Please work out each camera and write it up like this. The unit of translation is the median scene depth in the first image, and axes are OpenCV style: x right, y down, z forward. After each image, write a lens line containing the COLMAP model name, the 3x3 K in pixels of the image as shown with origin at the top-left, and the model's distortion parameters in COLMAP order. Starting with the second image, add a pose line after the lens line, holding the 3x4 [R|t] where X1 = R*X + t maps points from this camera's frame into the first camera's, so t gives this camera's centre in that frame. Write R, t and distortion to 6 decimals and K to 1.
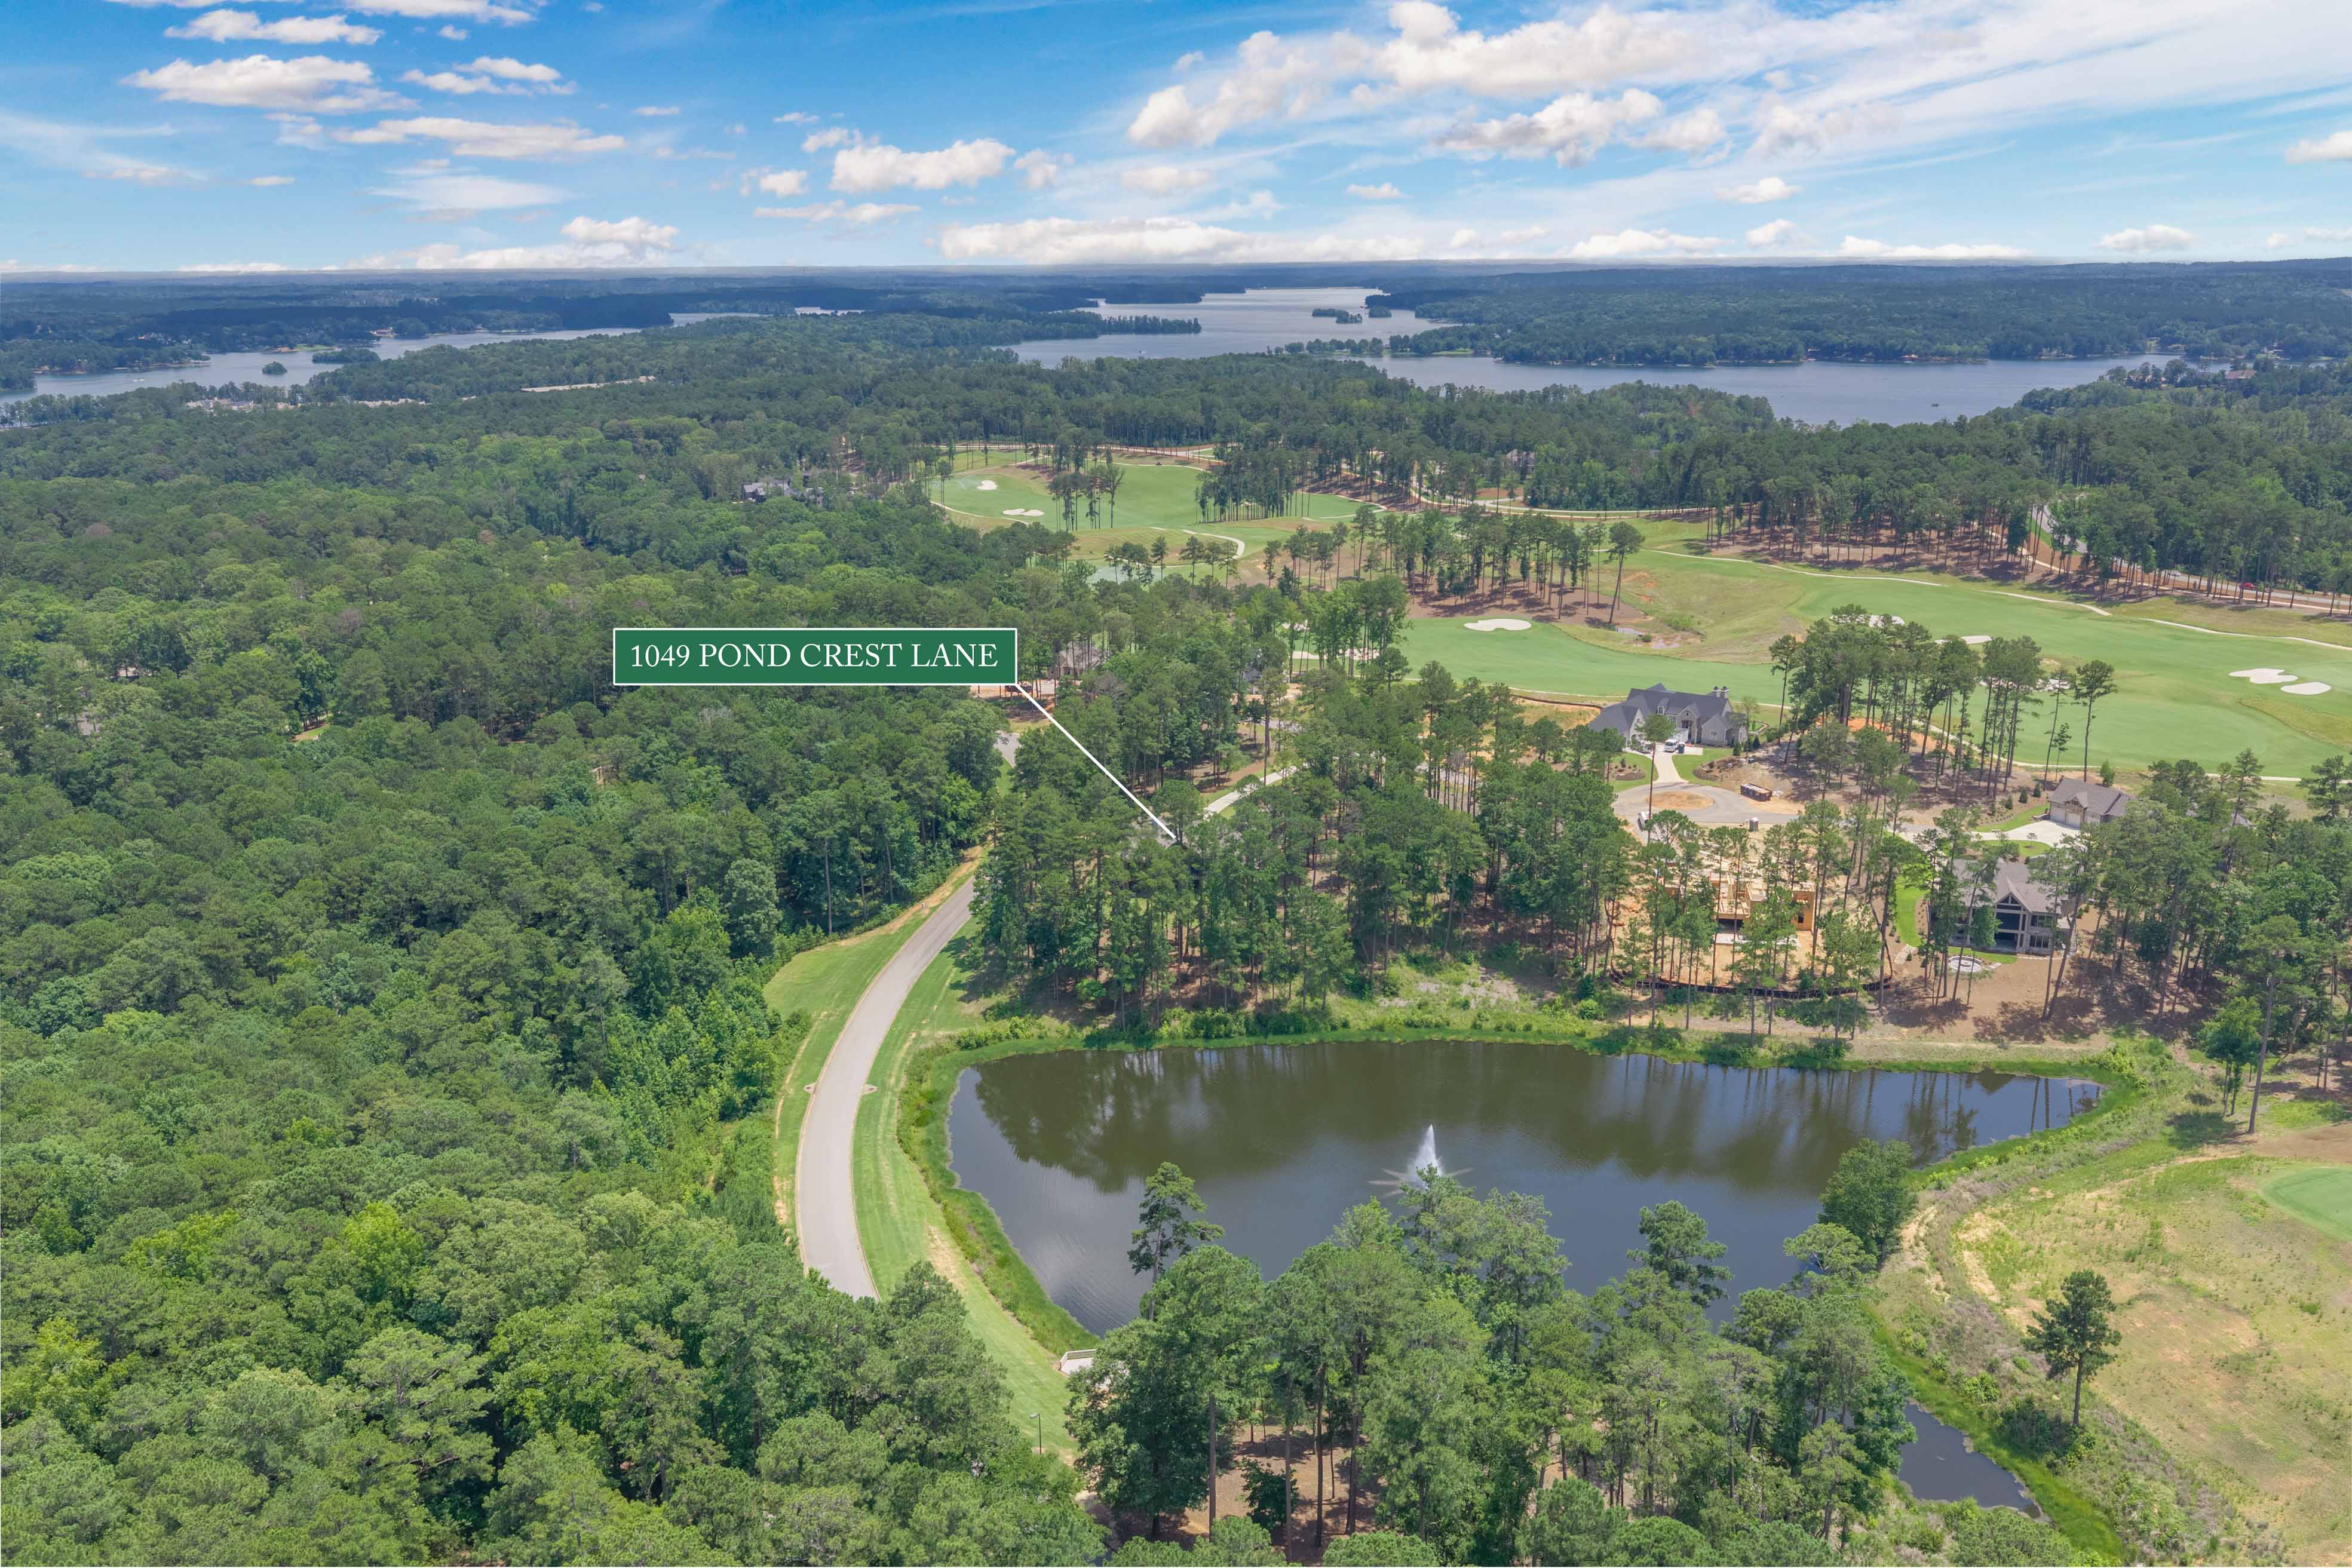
lens RADIAL K [[1979.3, 0, 1177.2], [0, 1979.3, 732.1], [0, 0, 1]] dist [0.072427, -0.200793]
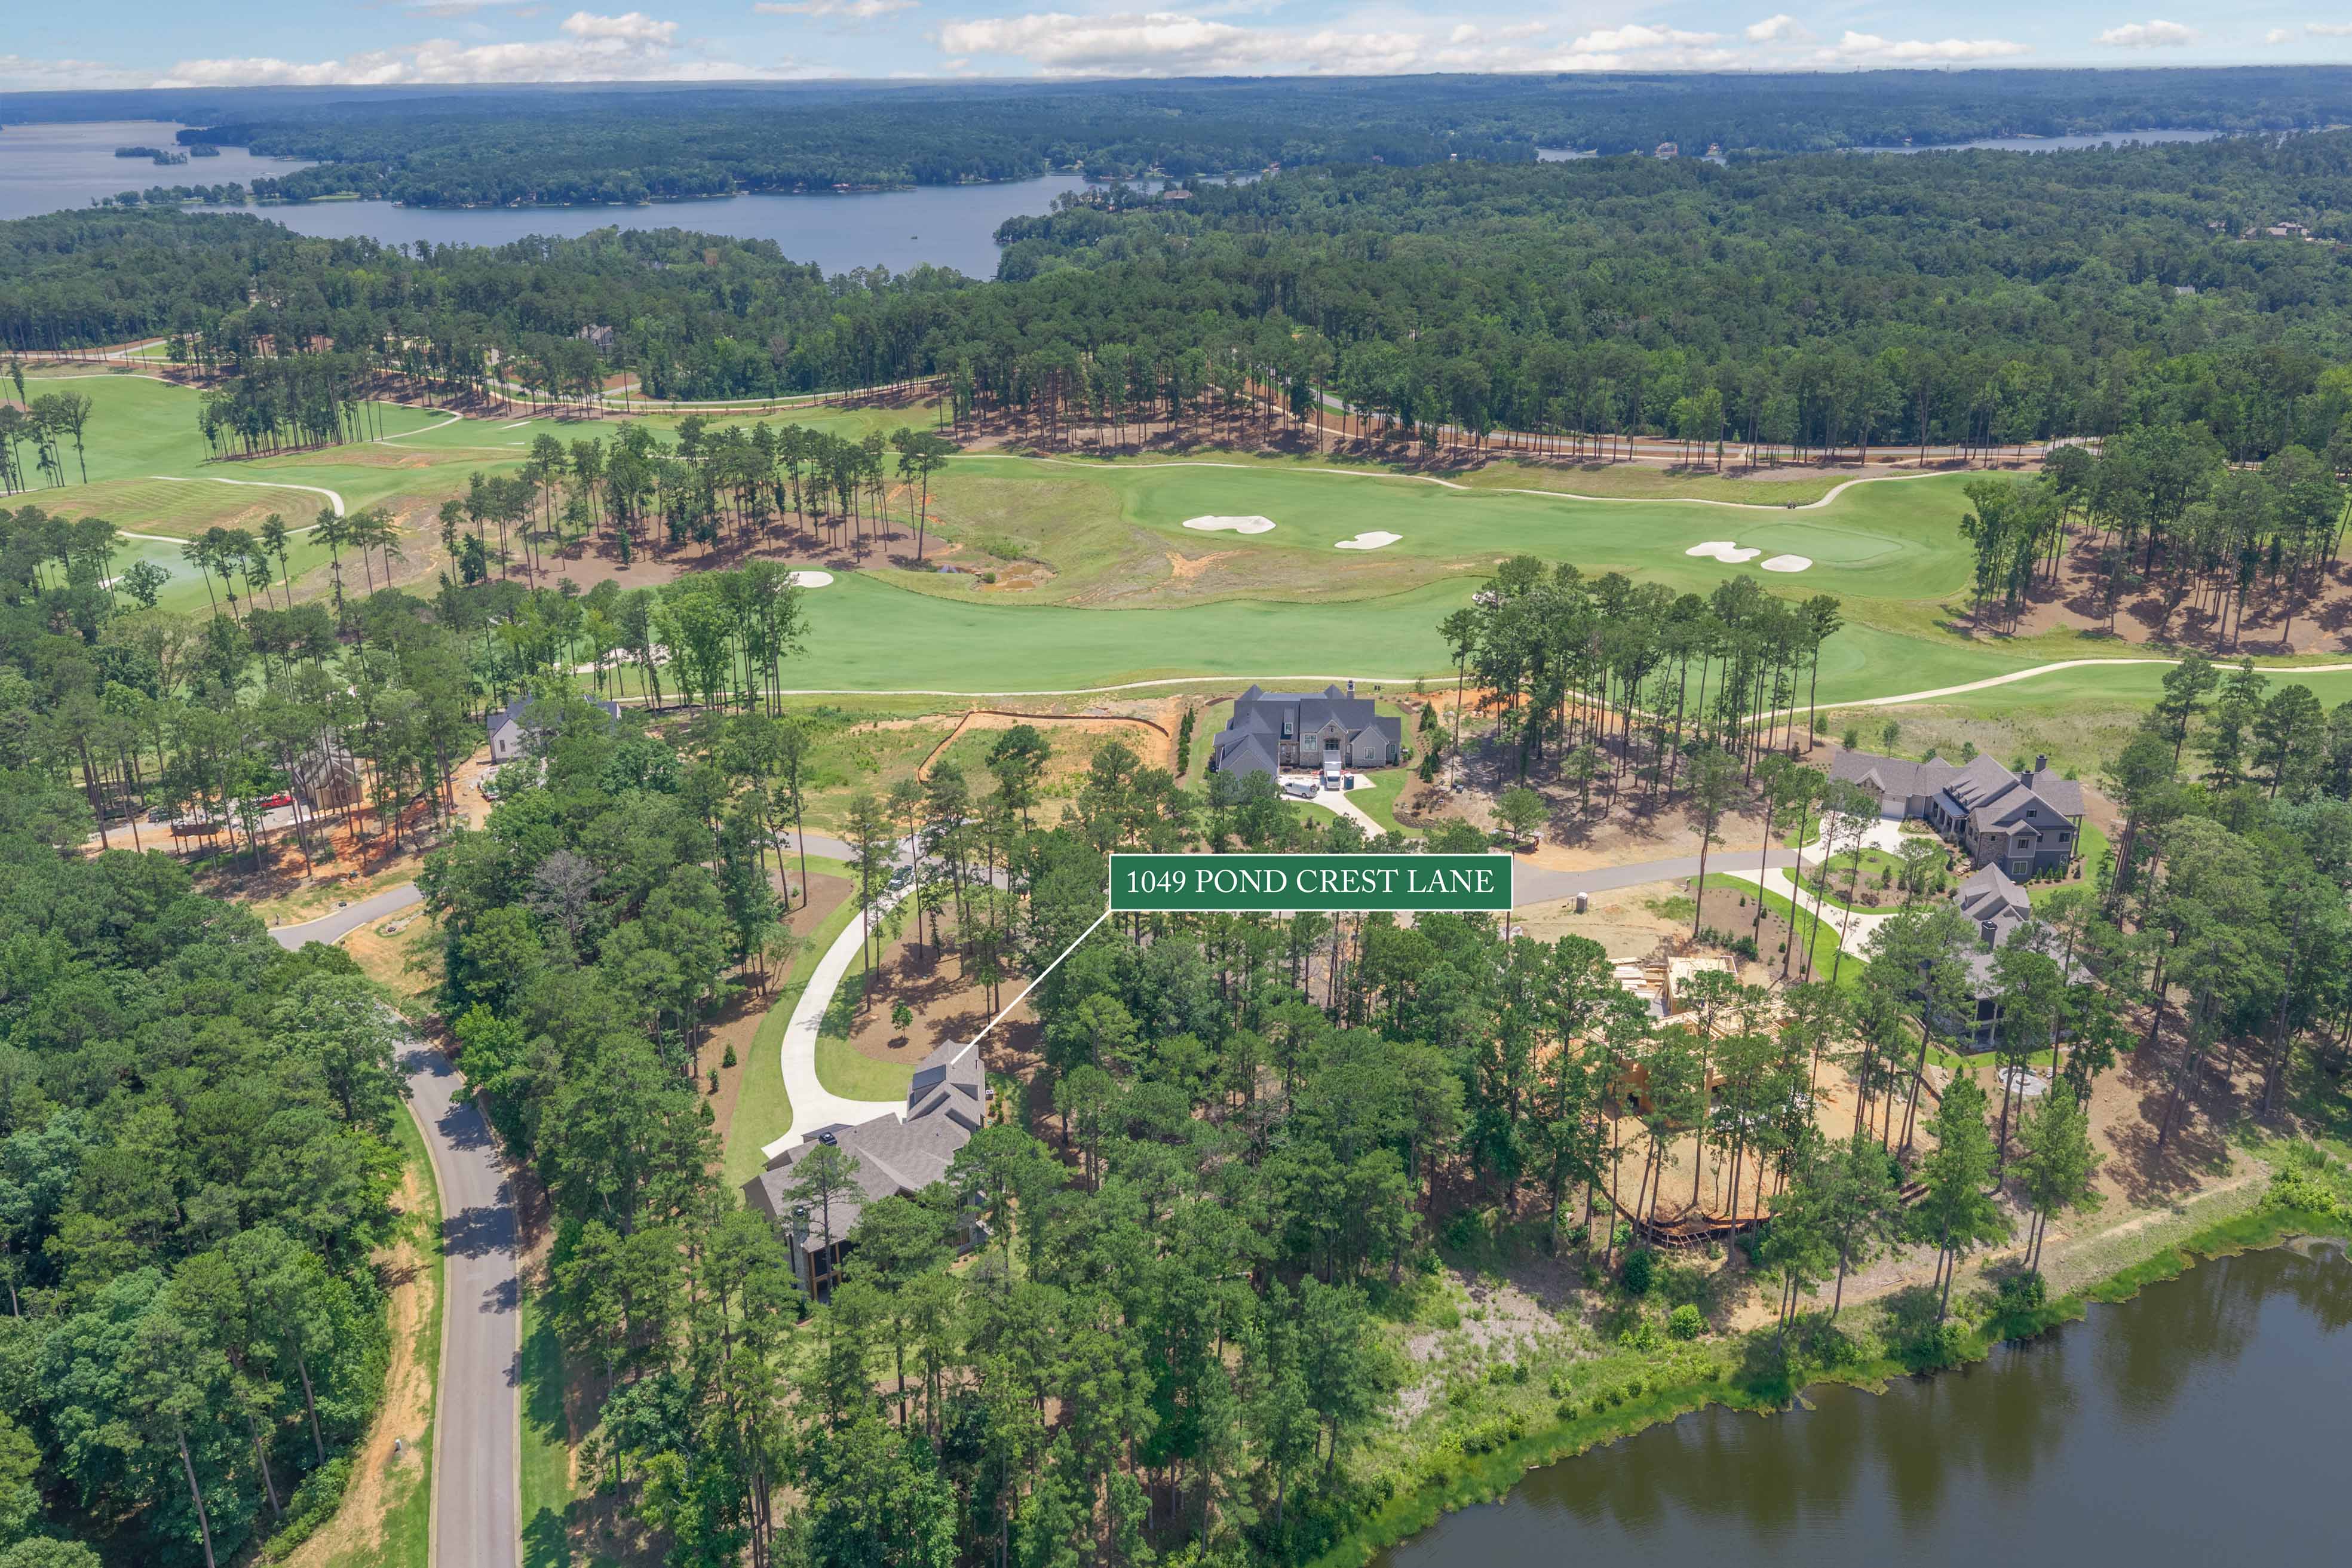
lens RADIAL K [[1954.9, 0, 1168.6], [0, 1954.9, 782.2], [0, 0, 1]] dist [0.035644, -0.065915]
pose [[0.846876, -0.185767, 0.498288, -0.061830], [0.130783, 0.980979, 0.143444, -0.040835], [-0.515457, -0.056312, 0.855063, 0.172278]]
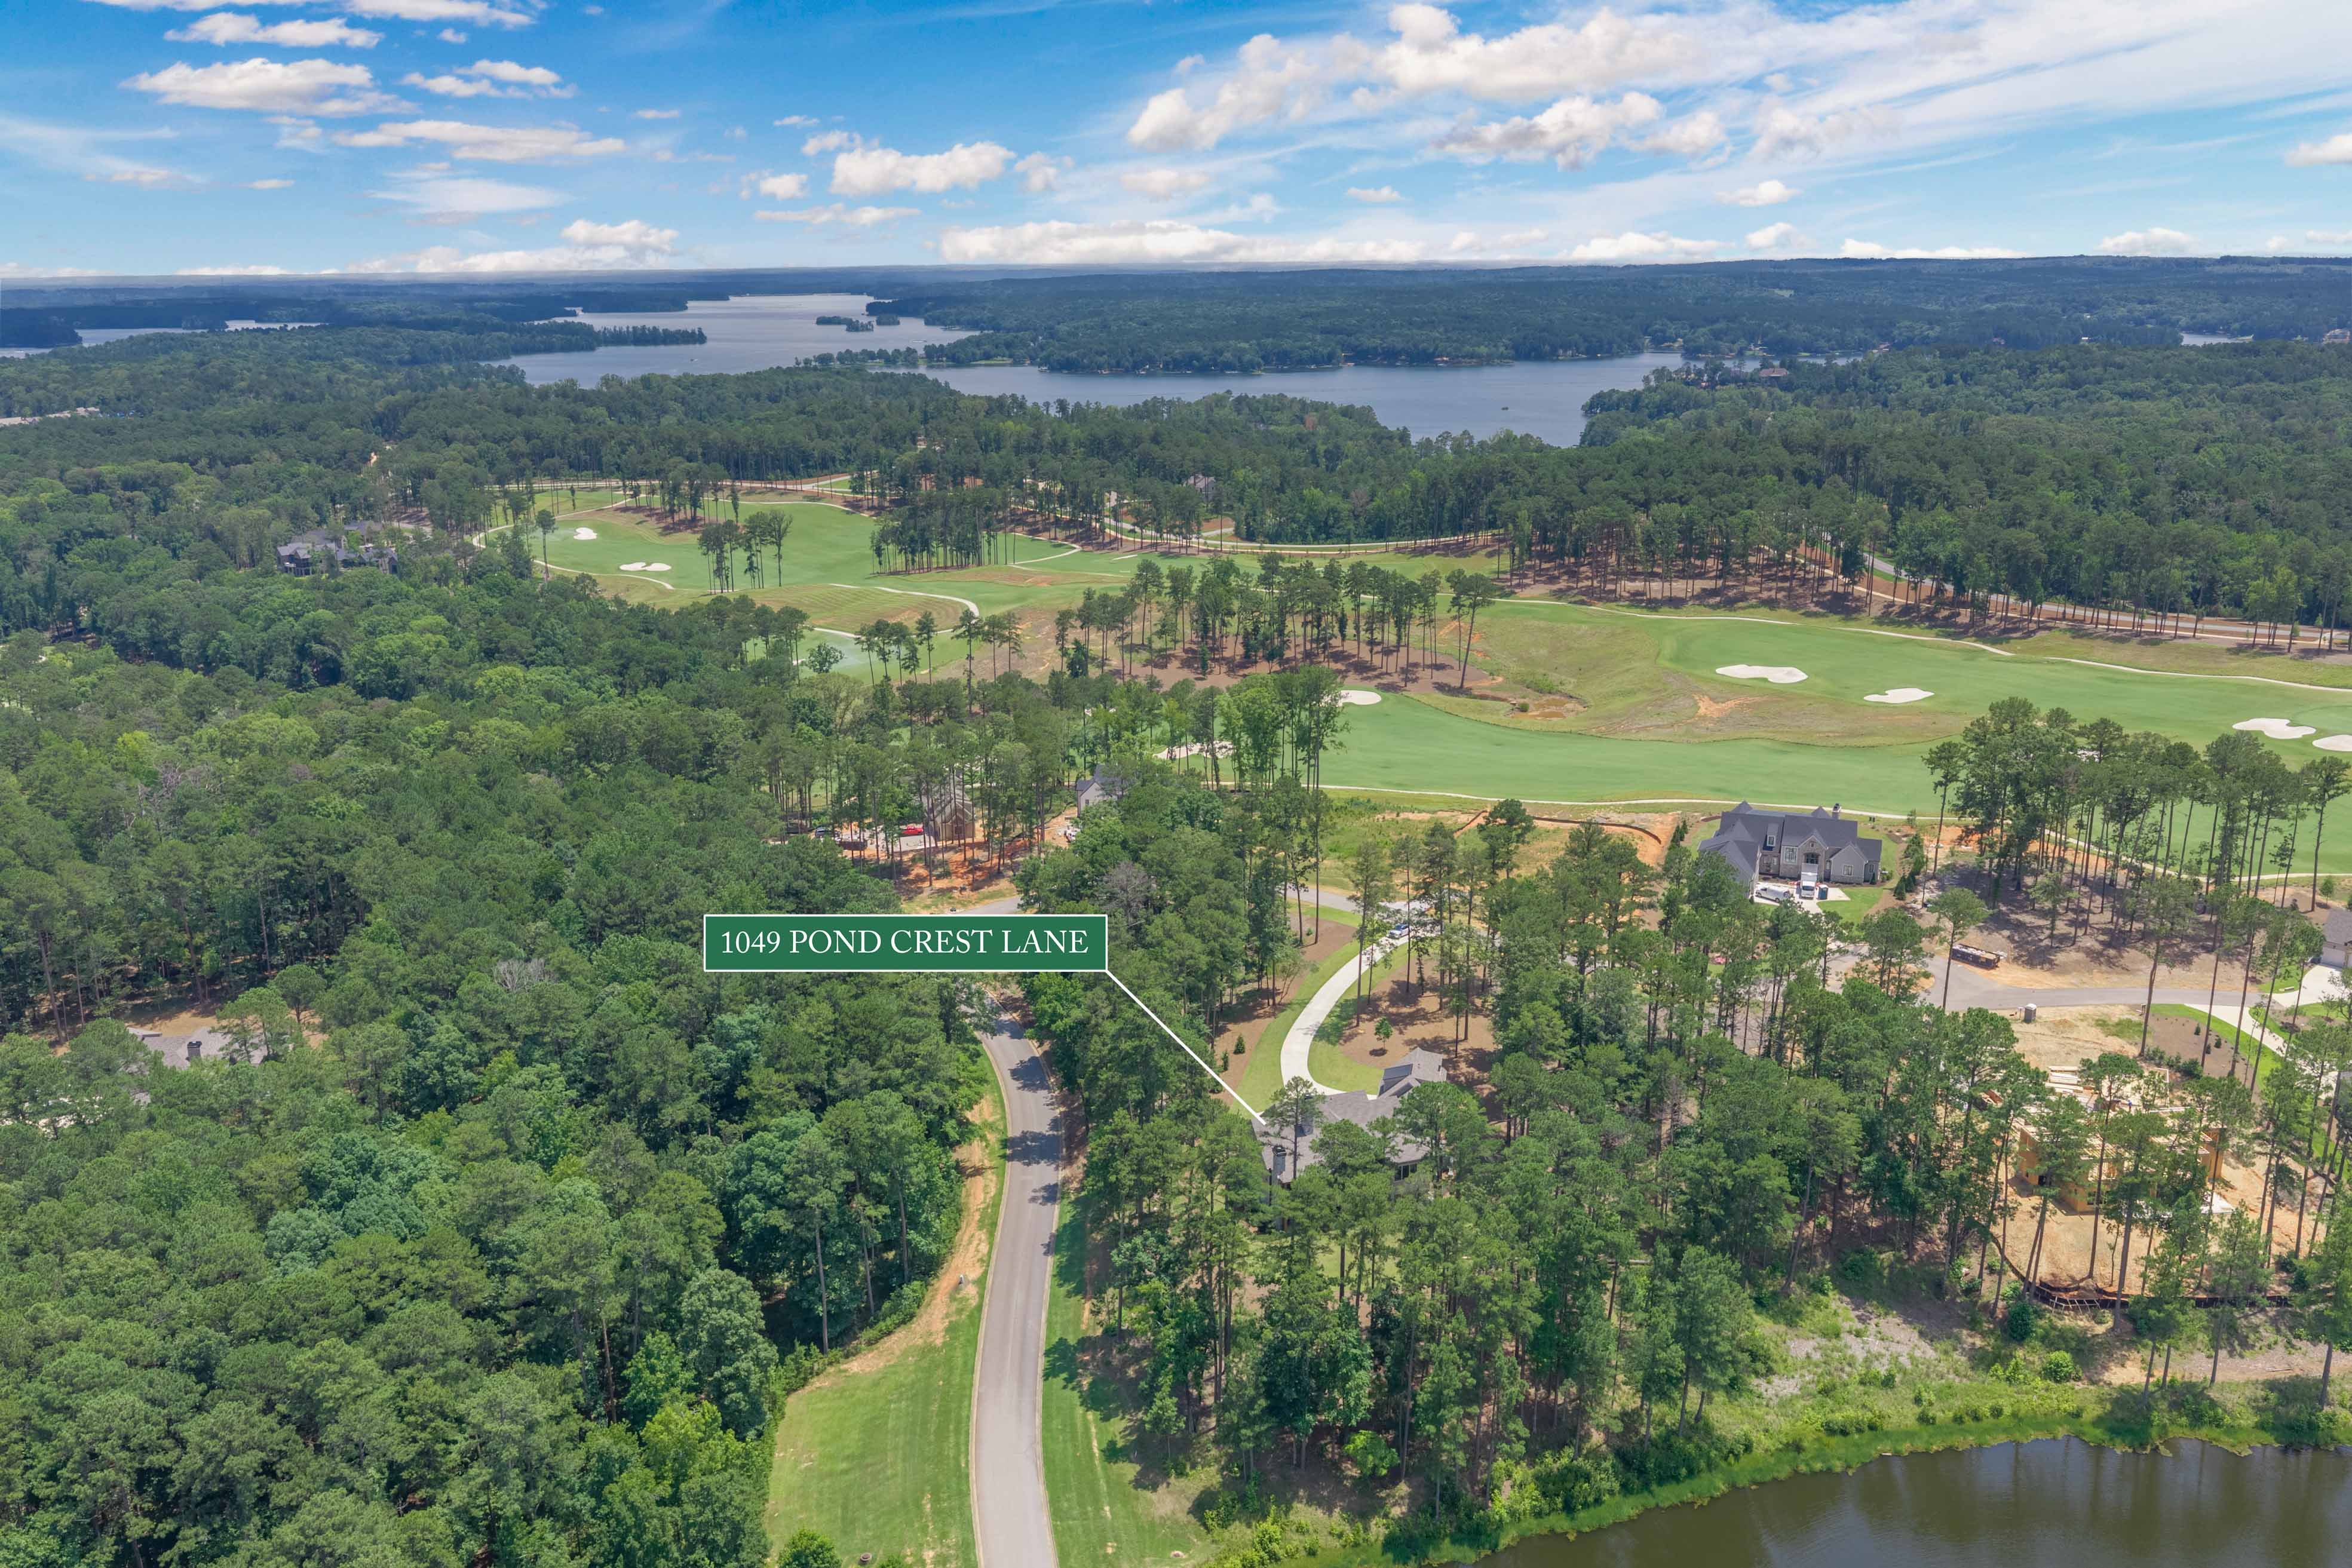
lens RADIAL K [[1954.9, 0, 1168.6], [0, 1954.9, 782.2], [0, 0, 1]] dist [0.035644, -0.065915]
pose [[0.965497, -0.070617, 0.250656, -0.073066], [0.064469, 0.997385, 0.032664, -0.030660], [-0.252307, -0.015377, 0.967525, 0.130136]]
